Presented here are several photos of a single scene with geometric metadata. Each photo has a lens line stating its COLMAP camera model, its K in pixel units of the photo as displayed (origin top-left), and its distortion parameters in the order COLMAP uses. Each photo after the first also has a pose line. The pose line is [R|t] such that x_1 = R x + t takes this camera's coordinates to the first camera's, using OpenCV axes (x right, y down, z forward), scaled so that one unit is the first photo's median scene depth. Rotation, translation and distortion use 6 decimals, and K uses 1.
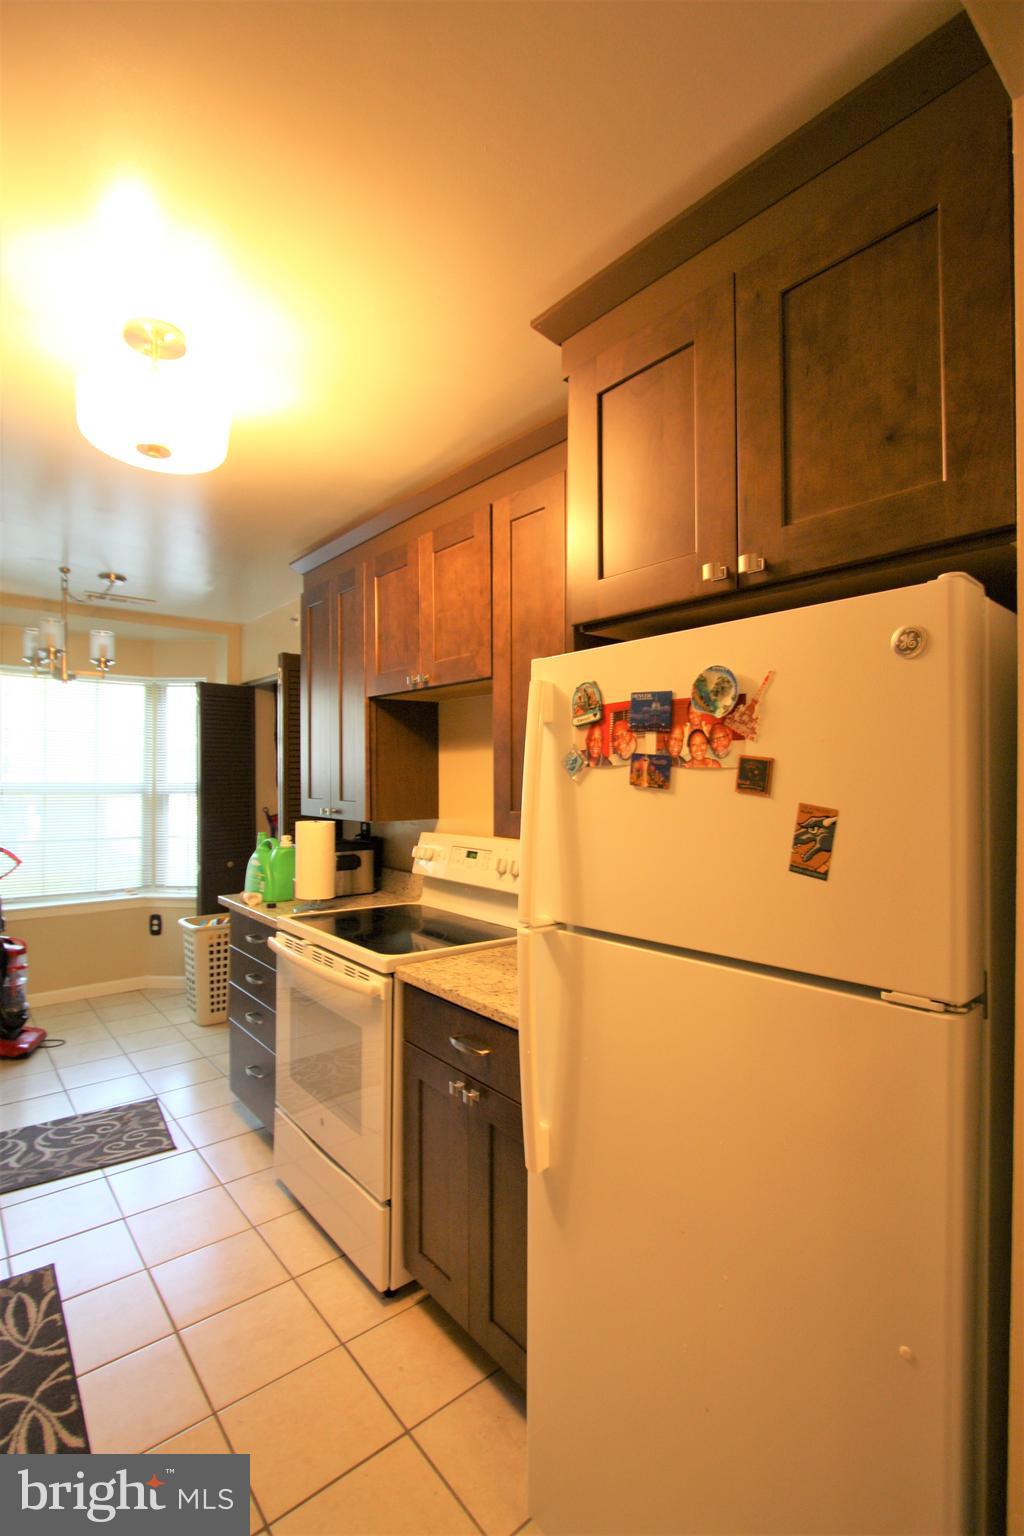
lens RADIAL K [[709.1, 0, 512.0], [0, 709.1, 768.0], [0, 0, 1]] dist [-0.015551, 0.000271]
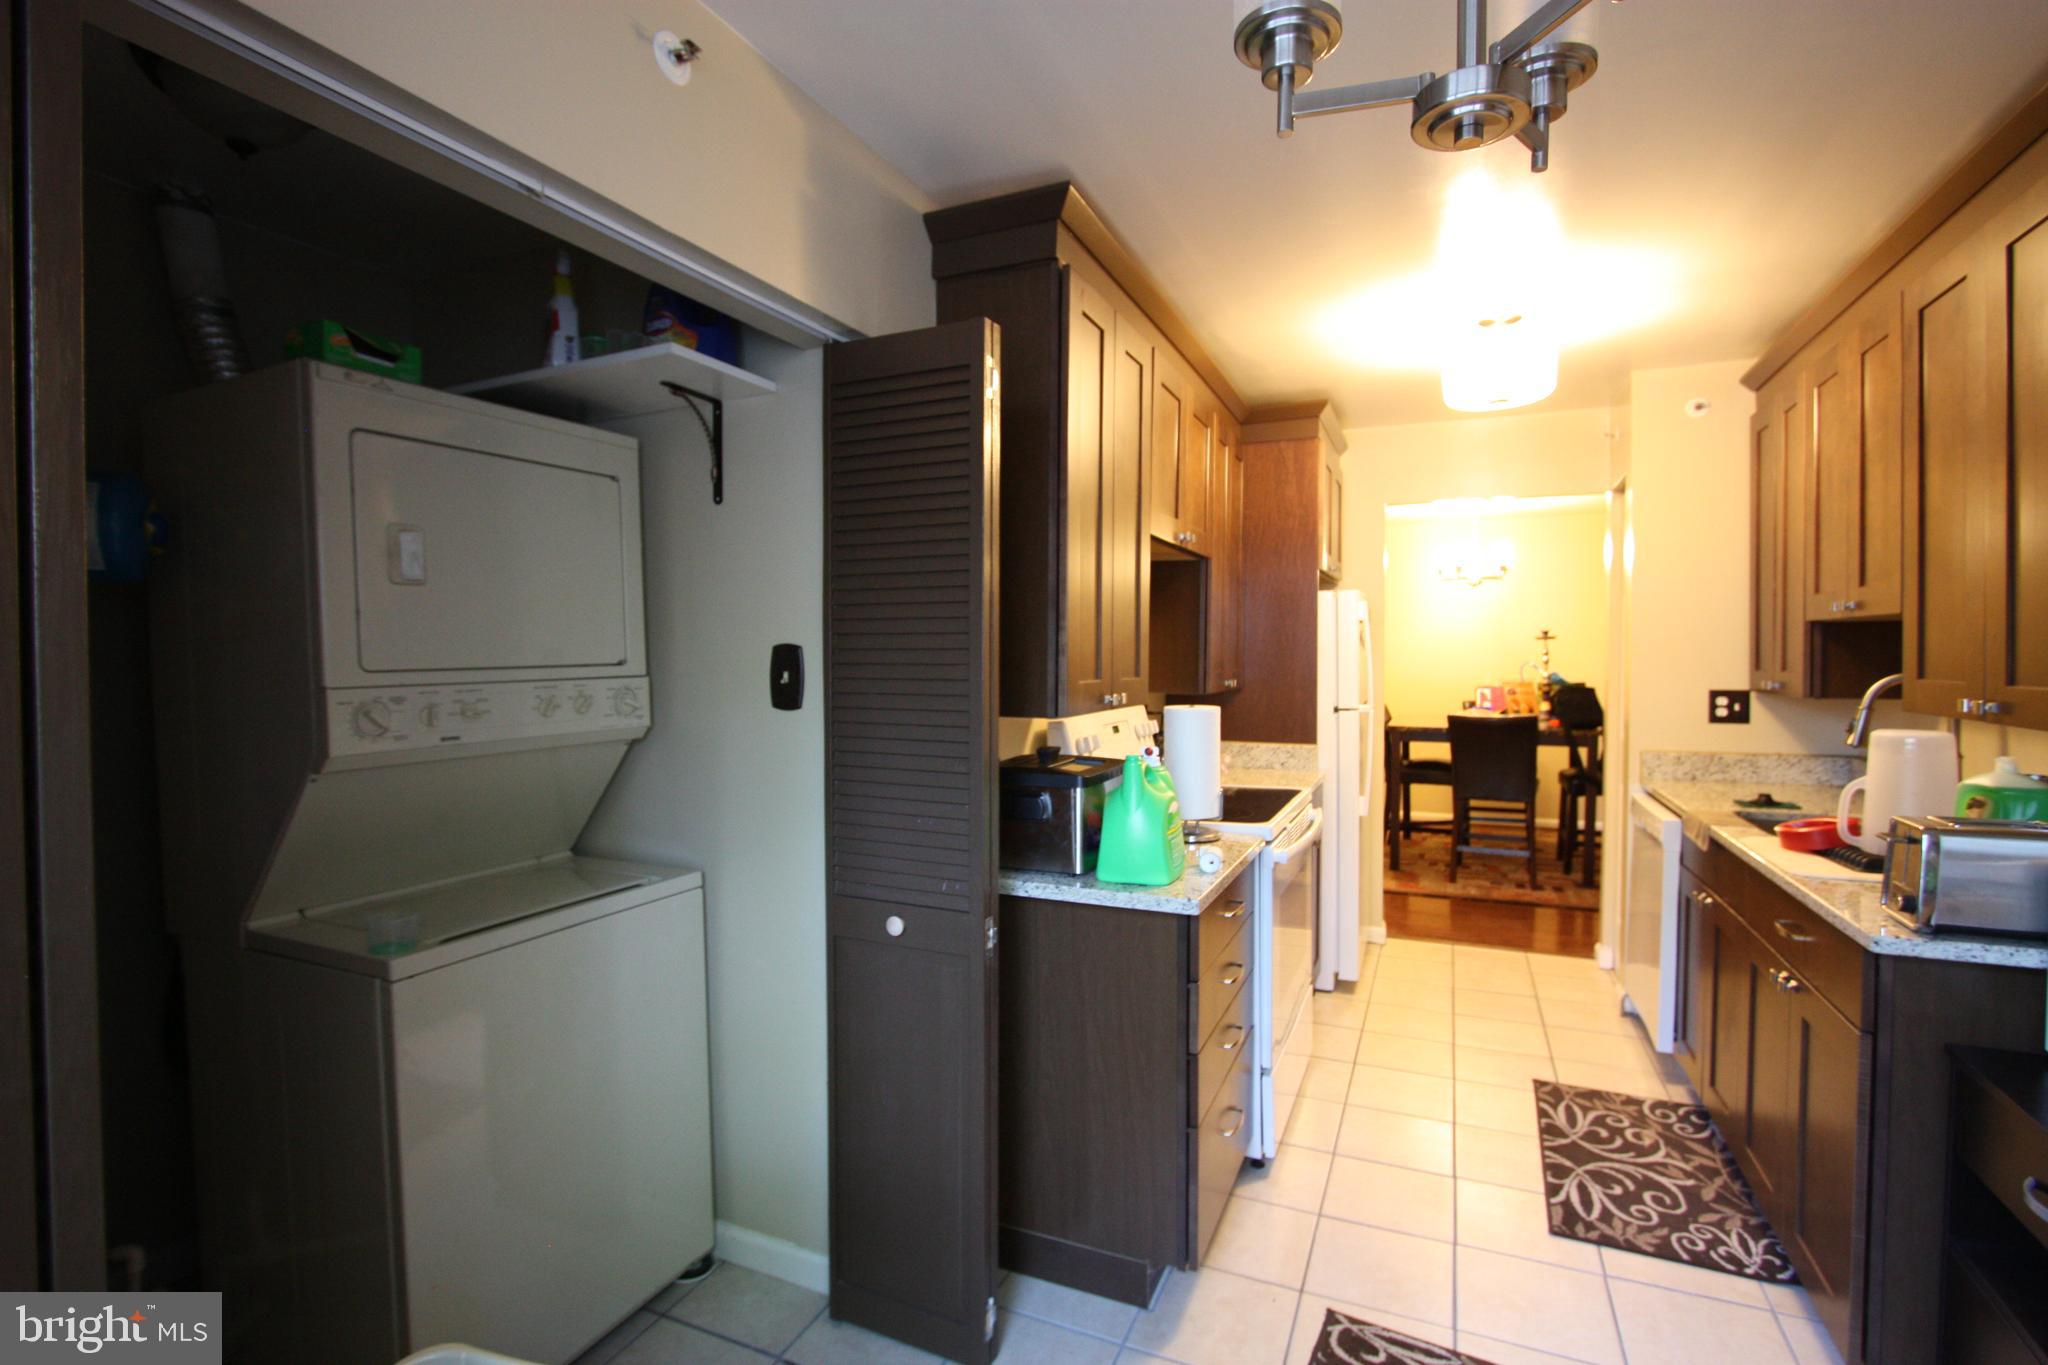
lens RADIAL K [[952.2, 0, 1024.0], [0, 952.2, 682.5], [0, 0, 1]] dist [-0.020419, 0.002930]
pose [[-0.443384, -0.028116, 0.895891, -1.056716], [-0.009447, 0.999599, 0.026695, 0.030471], [-0.896282, 0.003373, -0.443472, 1.593893]]
